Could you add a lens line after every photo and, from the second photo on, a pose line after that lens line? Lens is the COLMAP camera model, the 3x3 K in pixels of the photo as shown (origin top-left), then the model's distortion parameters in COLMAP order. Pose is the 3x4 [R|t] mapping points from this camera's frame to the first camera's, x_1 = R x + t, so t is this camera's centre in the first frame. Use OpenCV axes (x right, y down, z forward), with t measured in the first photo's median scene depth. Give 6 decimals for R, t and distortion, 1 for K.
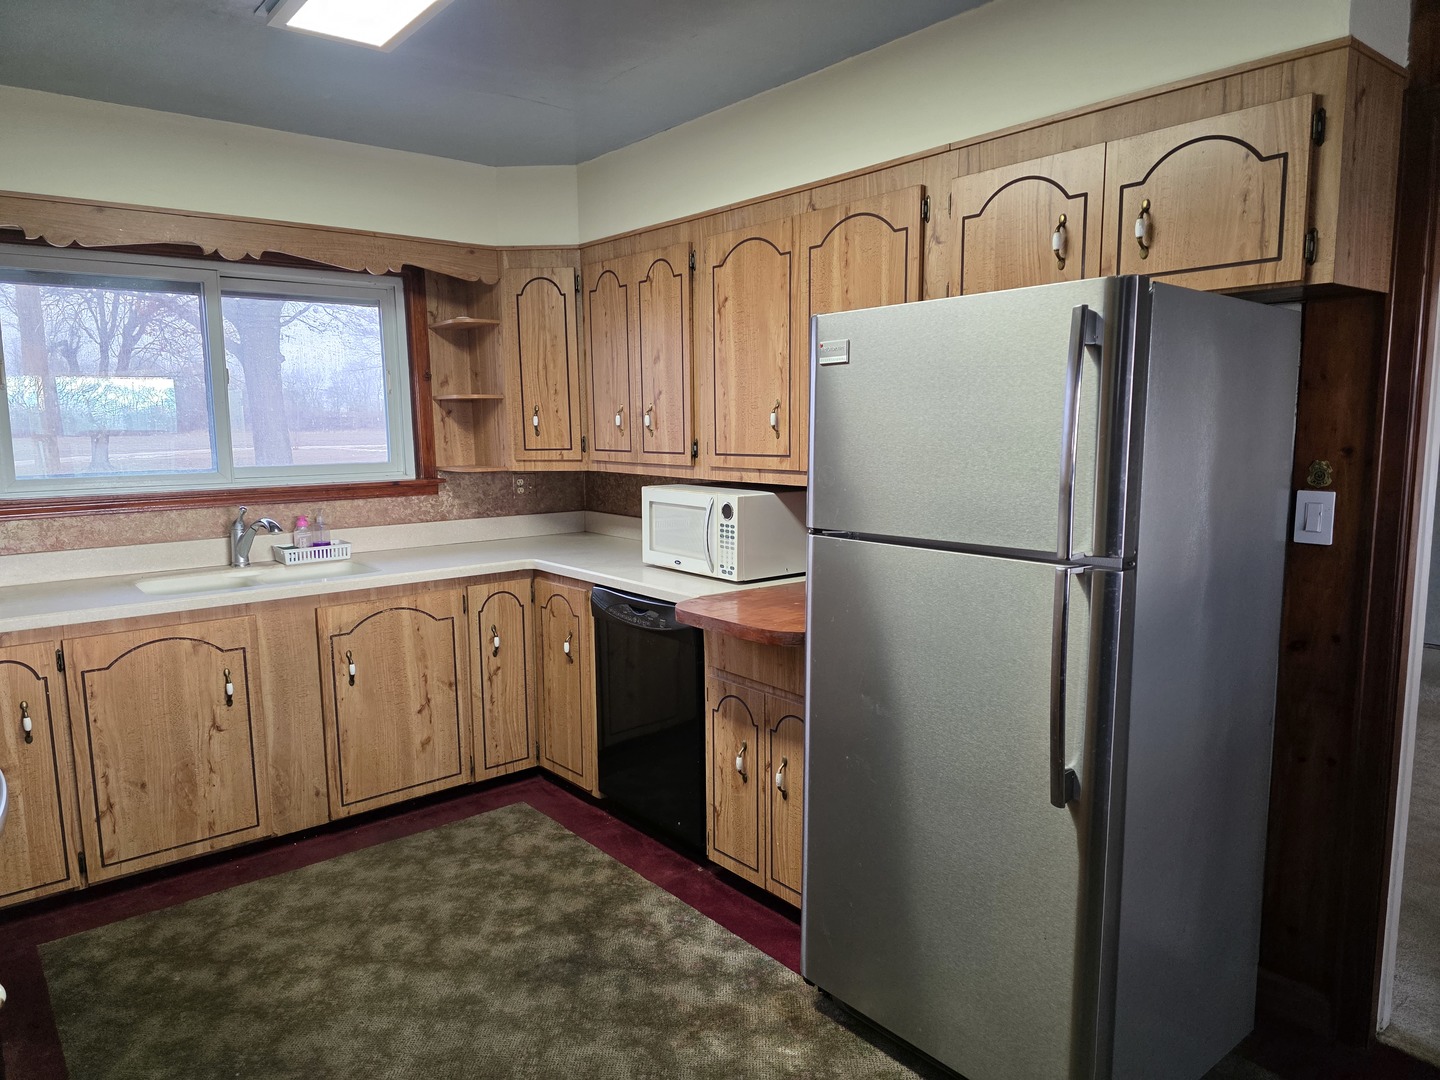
lens RADIAL K [[967.7, 0, 717.5], [0, 967.7, 520.3], [0, 0, 1]] dist [0.053127, -0.048741]
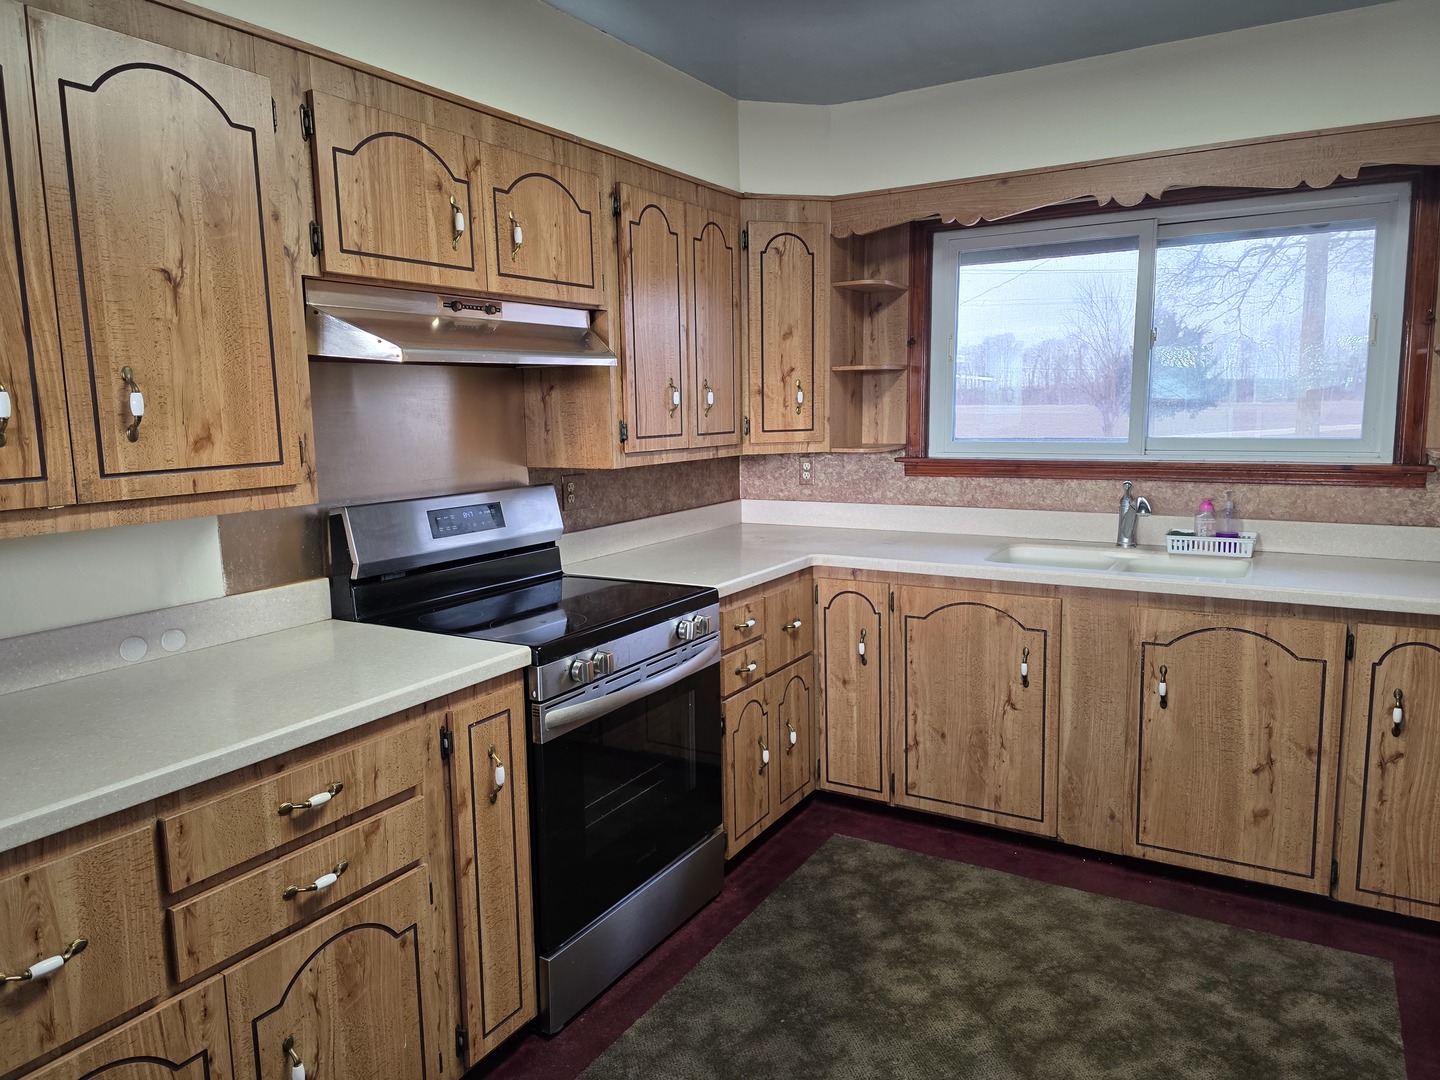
lens RADIAL K [[967.7, 0, 717.5], [0, 967.7, 520.3], [0, 0, 1]] dist [0.053127, -0.048741]
pose [[0.336473, 0.120600, -0.933939, 0.260591], [-0.087223, 0.991493, 0.096608, -0.036022], [0.937645, 0.048955, 0.344130, 0.370516]]
